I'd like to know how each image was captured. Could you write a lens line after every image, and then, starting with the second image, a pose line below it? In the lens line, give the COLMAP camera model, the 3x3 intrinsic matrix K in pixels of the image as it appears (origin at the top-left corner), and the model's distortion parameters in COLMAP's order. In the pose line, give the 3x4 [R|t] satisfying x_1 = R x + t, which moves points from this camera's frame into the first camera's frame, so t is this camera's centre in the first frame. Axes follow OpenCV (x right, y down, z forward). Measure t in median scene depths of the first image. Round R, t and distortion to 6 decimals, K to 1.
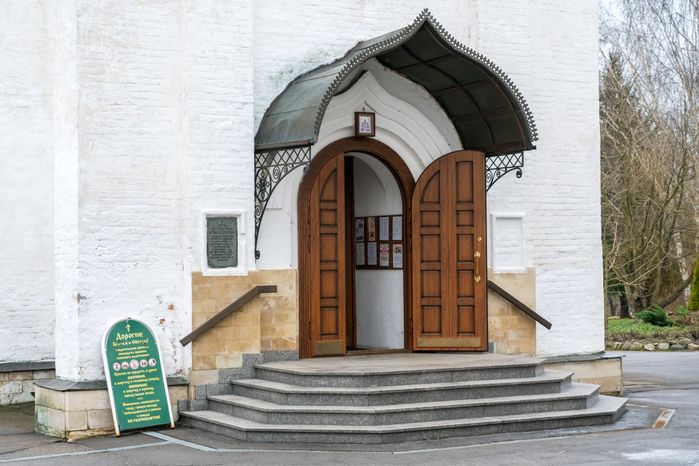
lens RADIAL K [[1318.2, 0, 349.3], [0, 1318.2, 232.9], [0, 0, 1]] dist [-0.005305, 0.000000]
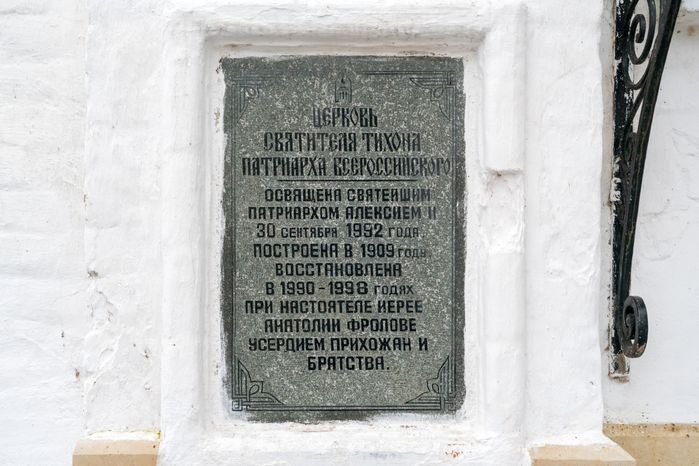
lens RADIAL K [[765.2, 0, 349.4], [0, 765.2, 234.5], [0, 0, 1]] dist [0.001829, 0.000000]
pose [[0.857925, -0.008259, -0.513709, -0.054028], [-0.003646, 0.999748, -0.022162, 0.008788], [0.513763, 0.020886, 0.857678, 0.932082]]
